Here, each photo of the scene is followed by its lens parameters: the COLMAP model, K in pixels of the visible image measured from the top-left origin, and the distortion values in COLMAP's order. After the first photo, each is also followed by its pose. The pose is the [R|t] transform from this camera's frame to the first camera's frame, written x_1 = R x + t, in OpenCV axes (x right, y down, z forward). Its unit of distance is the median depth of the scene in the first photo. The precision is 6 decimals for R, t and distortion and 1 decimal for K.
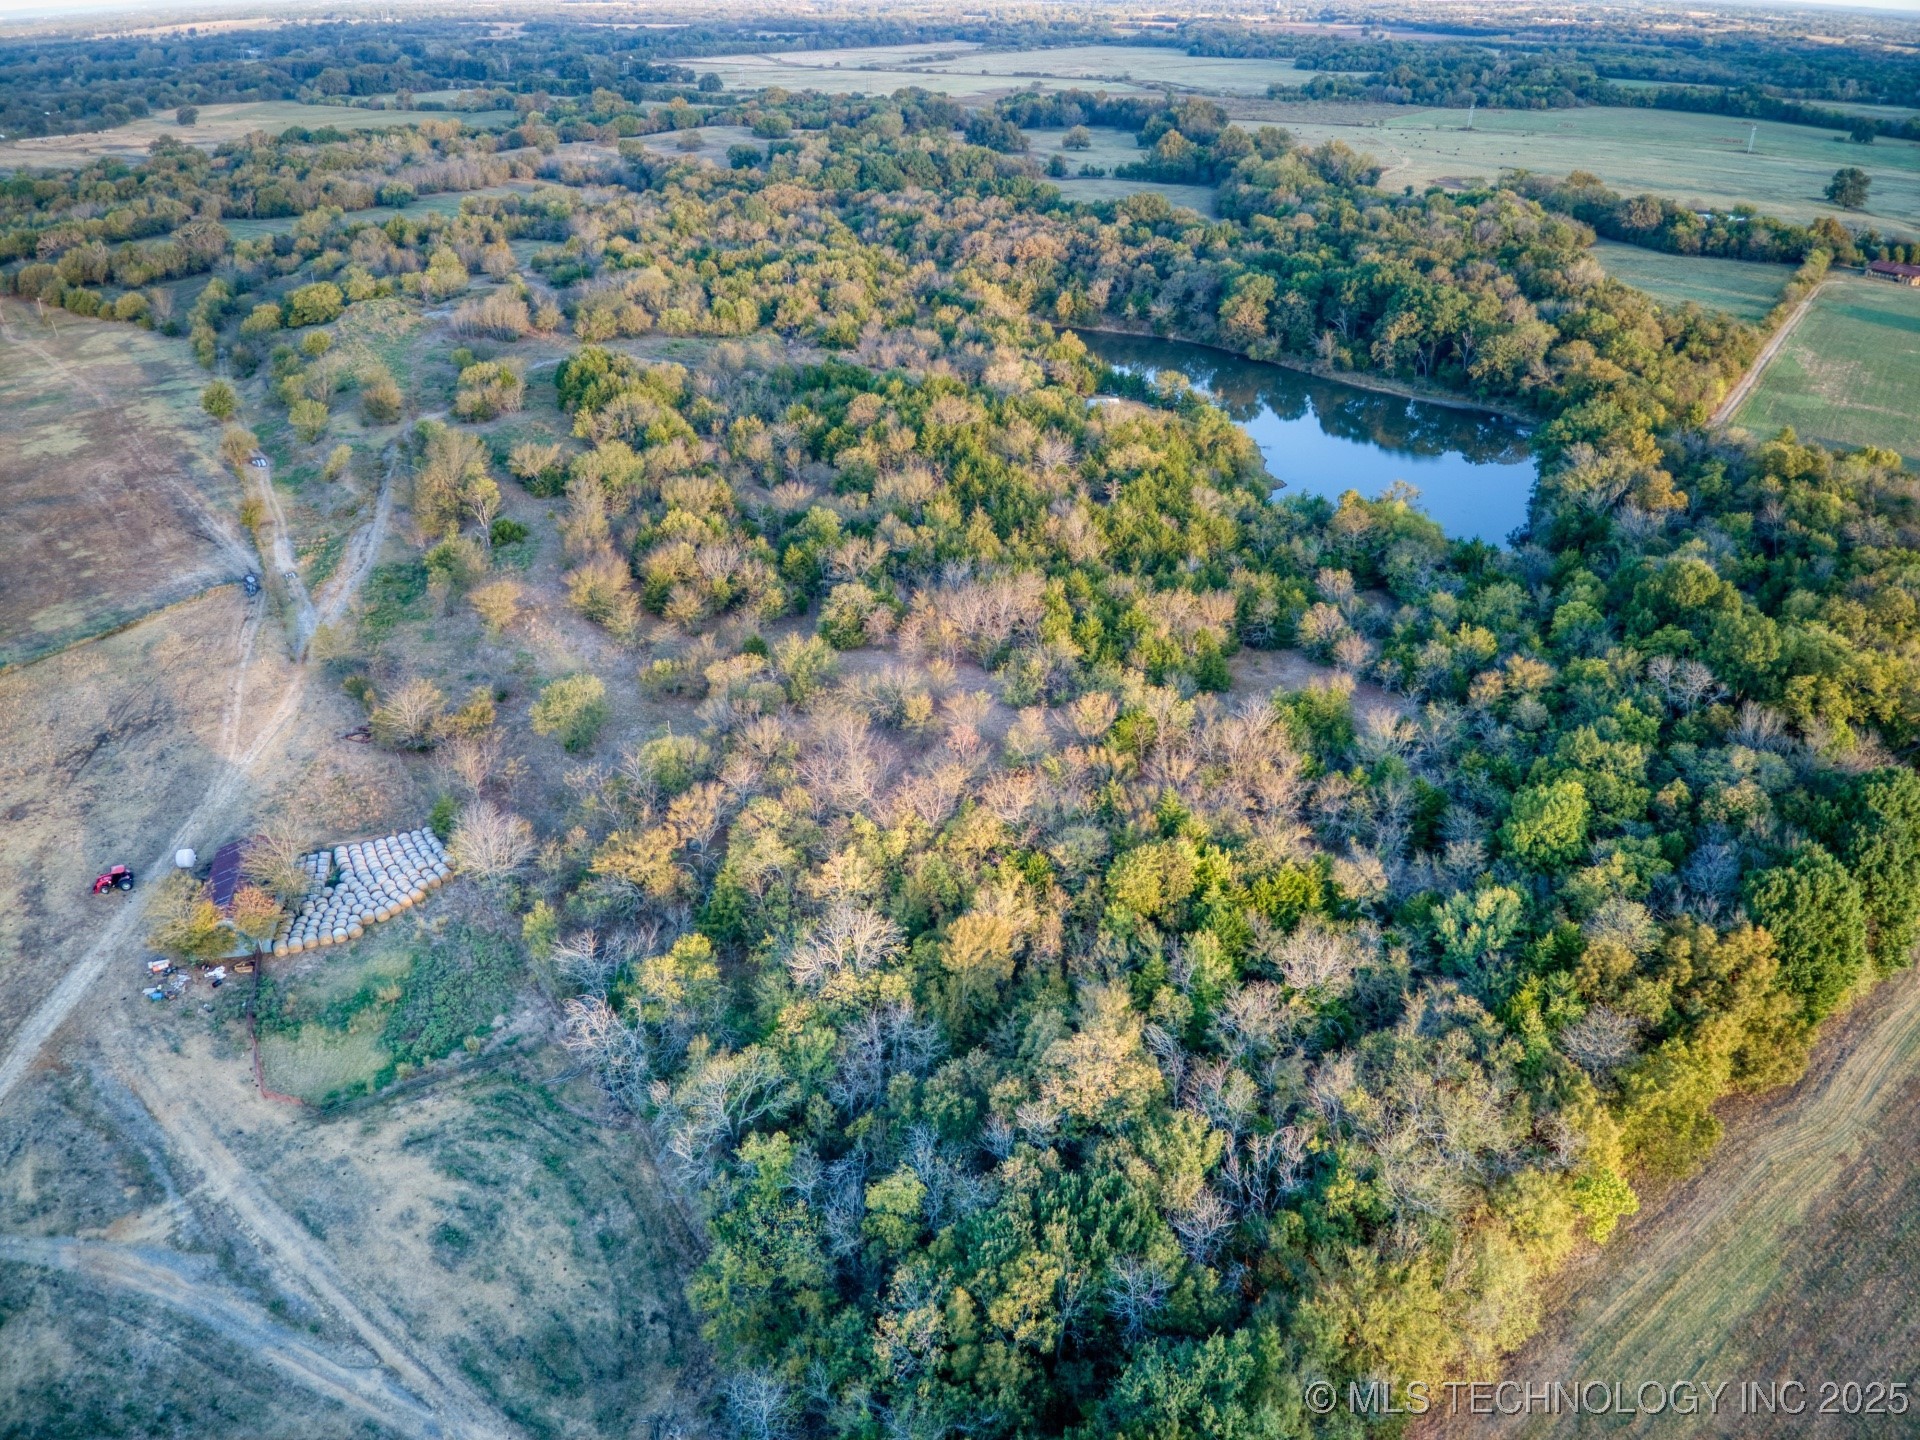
lens RADIAL K [[1396.2, 0, 955.8], [0, 1396.2, 713.5], [0, 0, 1]] dist [0.094291, -0.192416]
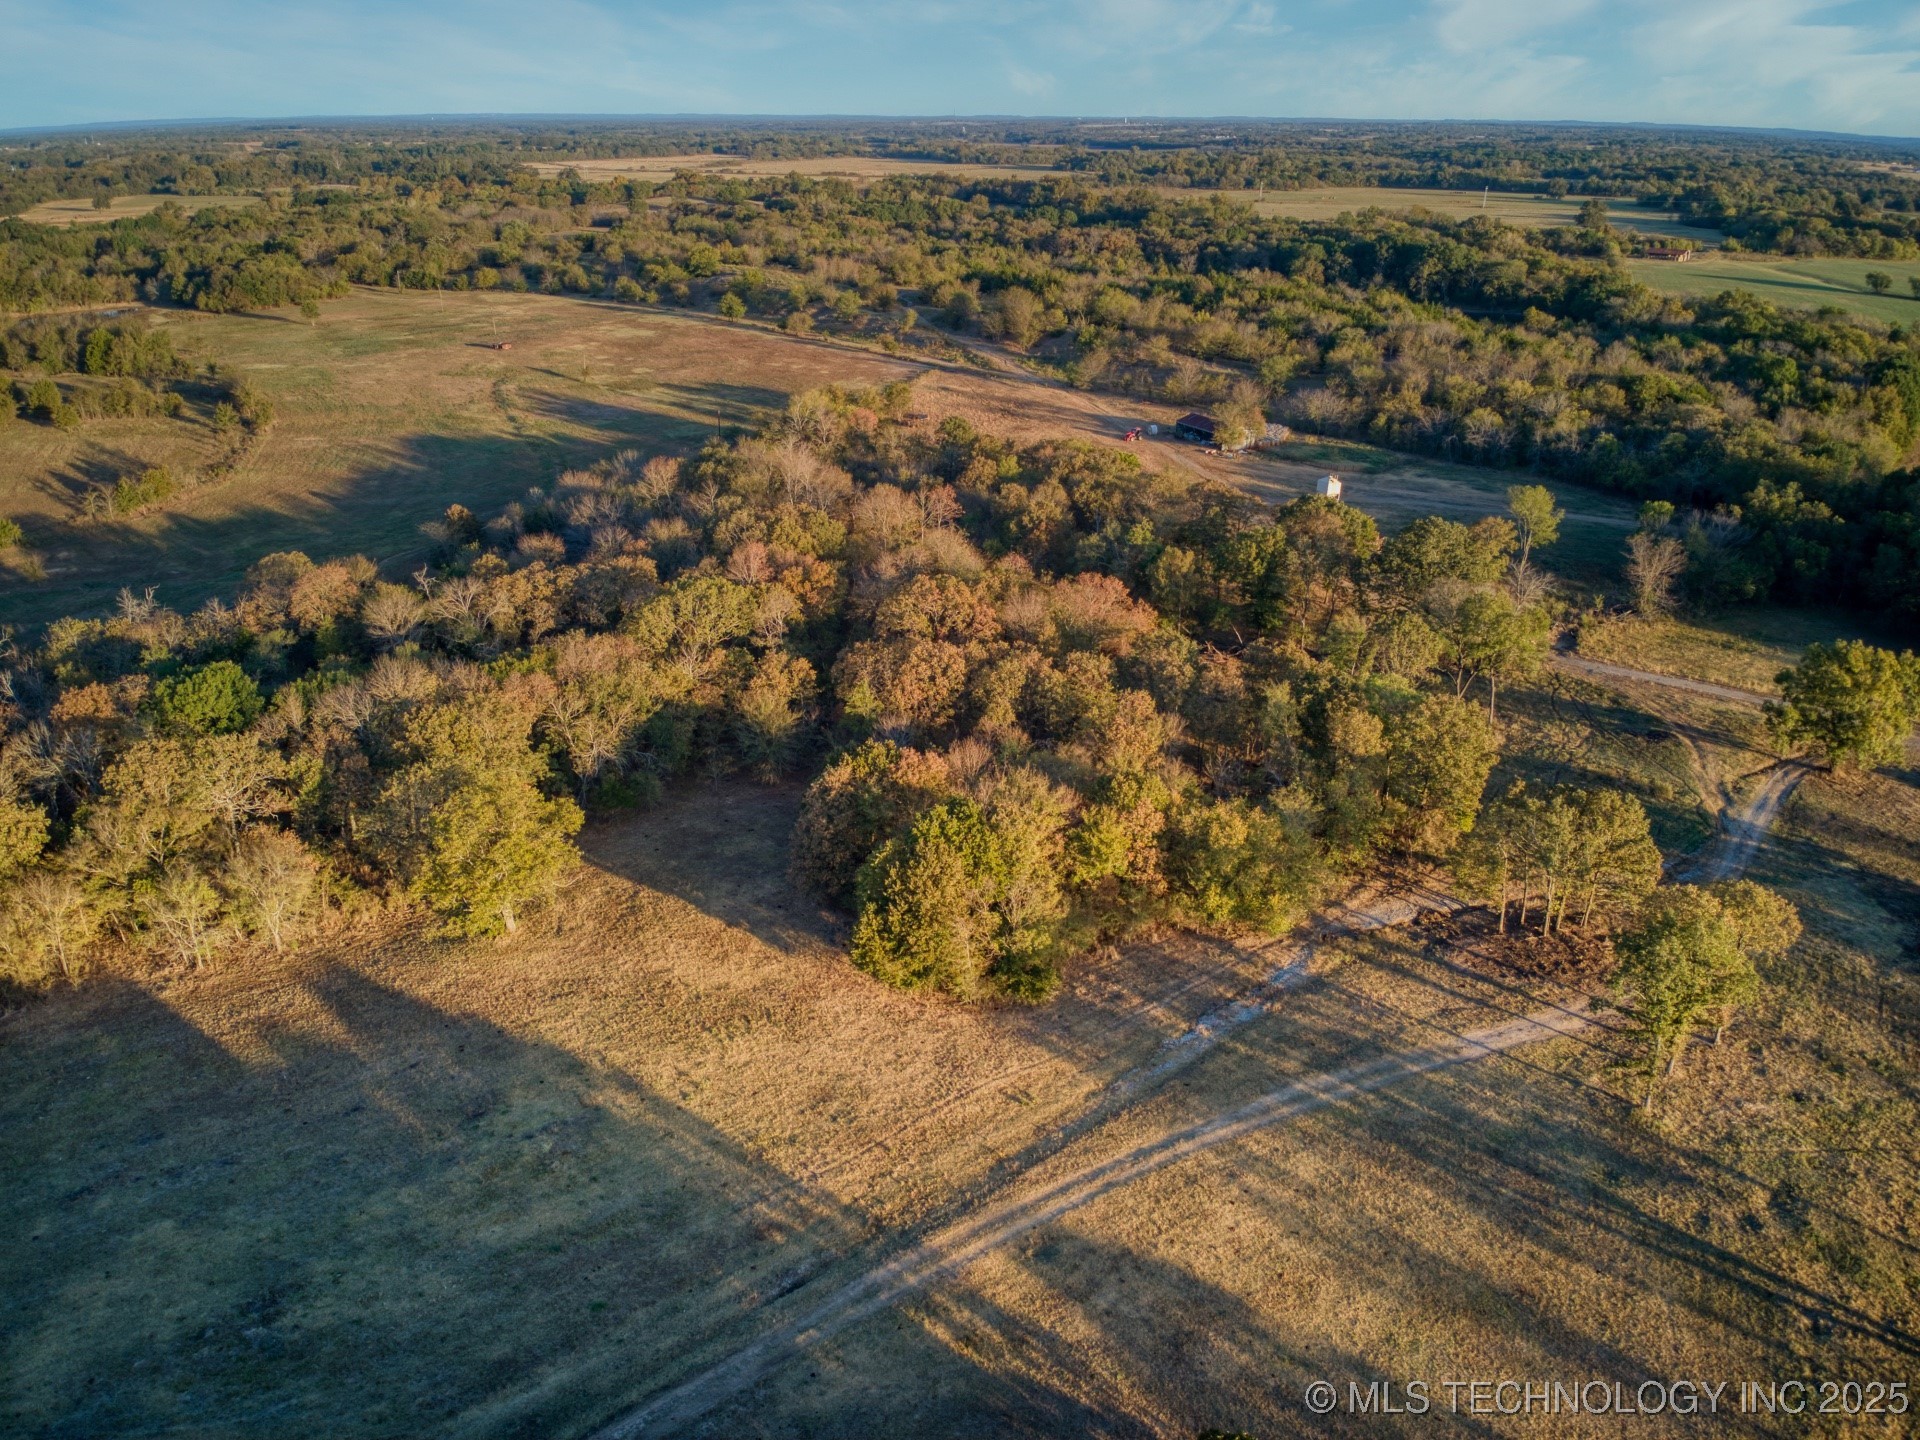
lens RADIAL K [[1409.3, 0, 952.9], [0, 1409.3, 710.2], [0, 0, 1]] dist [0.070724, -0.168636]
pose [[0.974695, -0.080577, 0.208513, -0.523562], [0.097557, 0.992589, -0.072459, 0.249187], [-0.201130, 0.090968, 0.975332, -0.317223]]
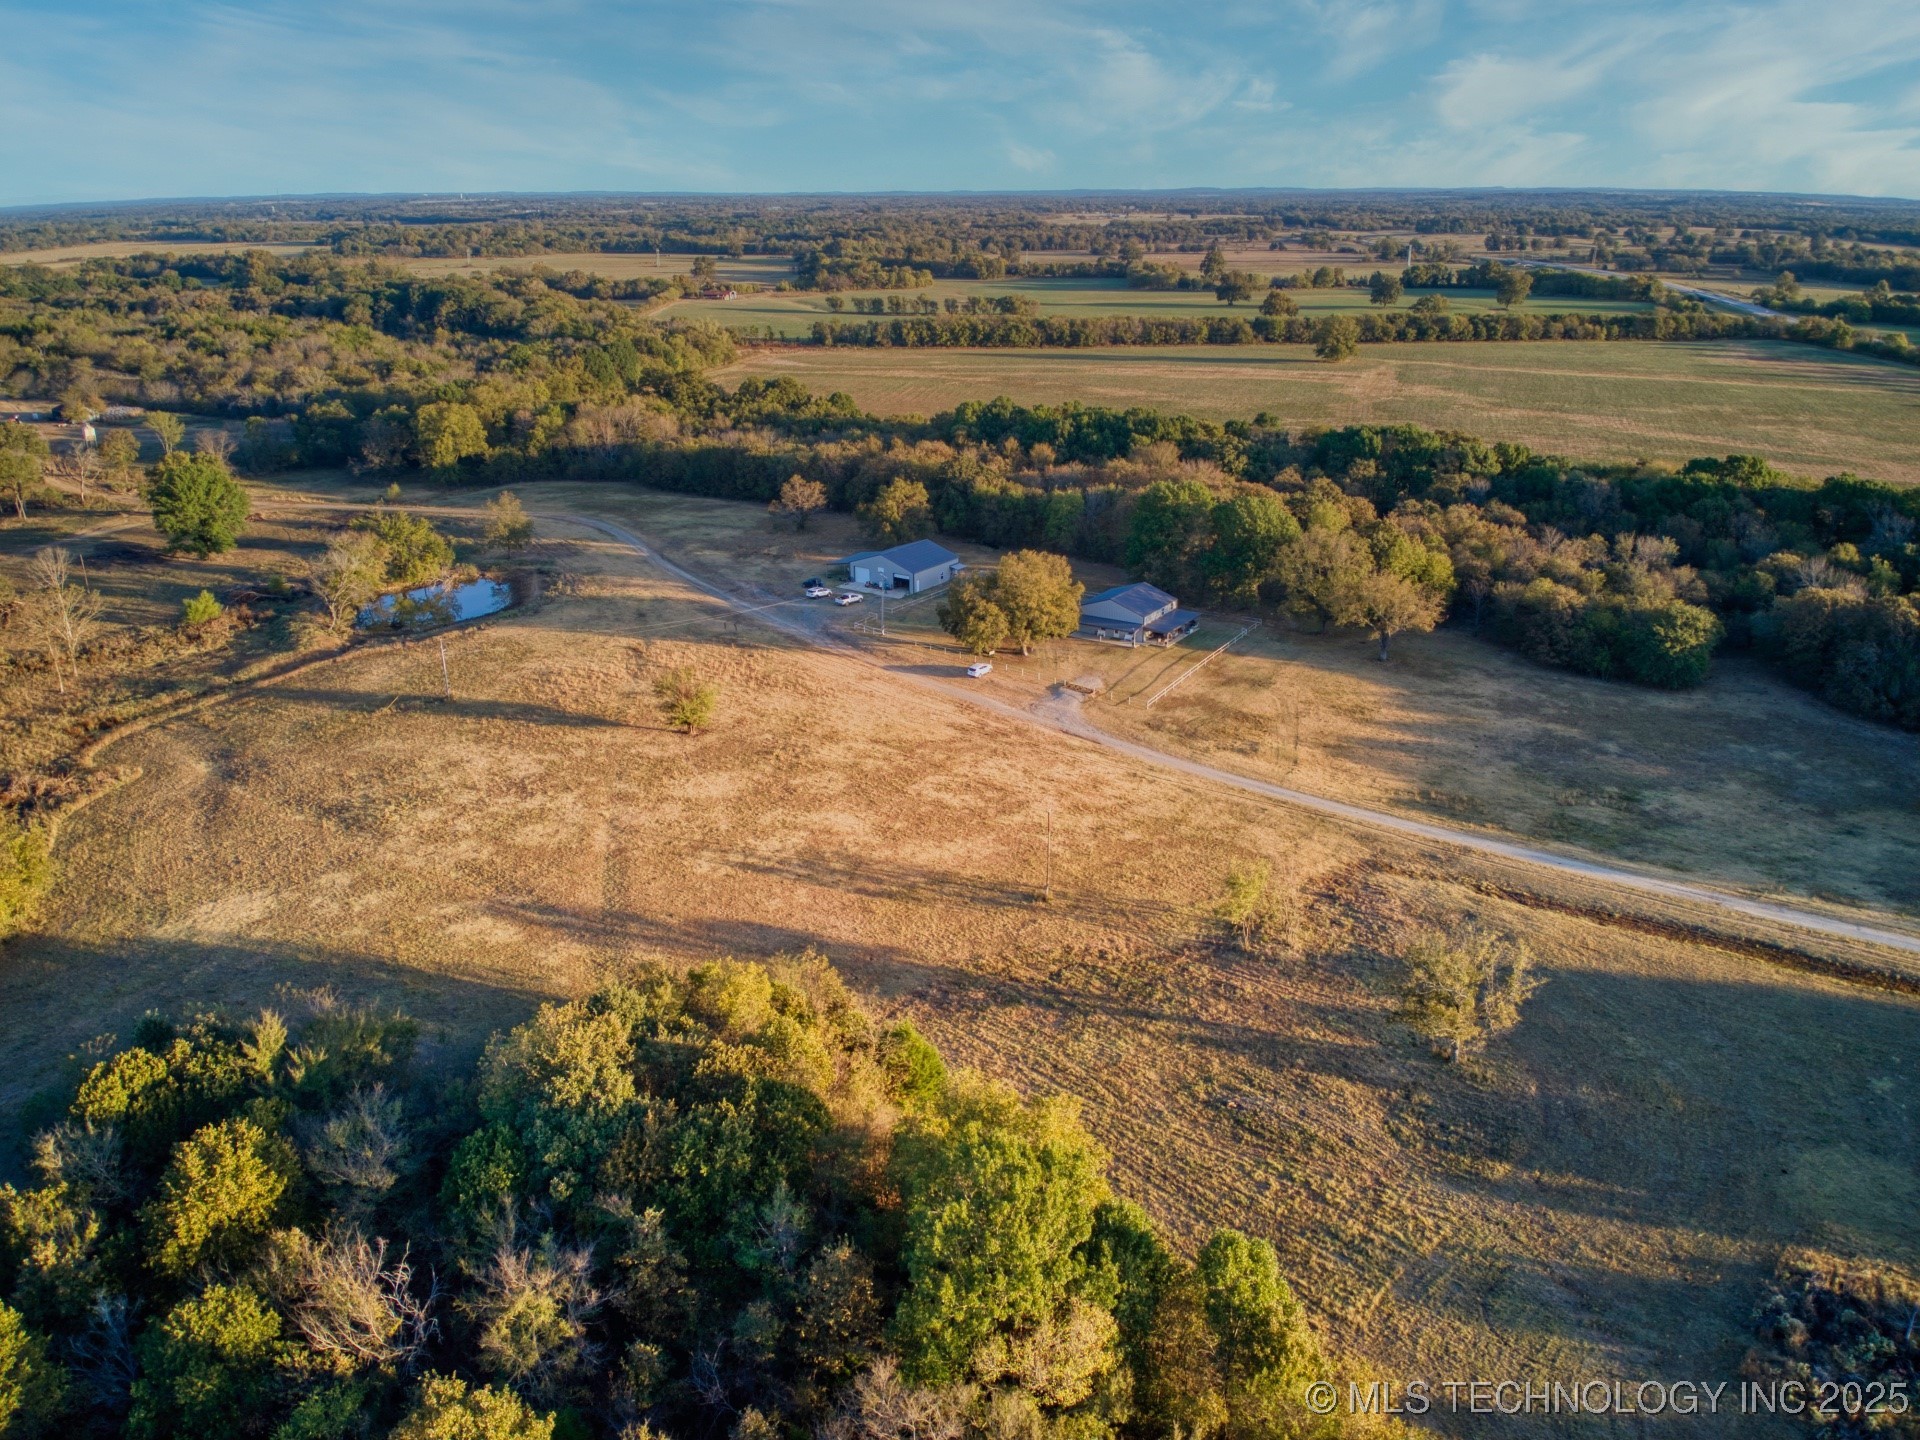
lens RADIAL K [[1396.2, 0, 955.8], [0, 1396.2, 713.5], [0, 0, 1]] dist [0.094291, -0.192416]
pose [[0.804048, -0.208229, 0.556909, -0.313354], [0.276972, 0.960006, -0.040936, 0.527155], [-0.526112, 0.187162, 0.829564, -0.856646]]
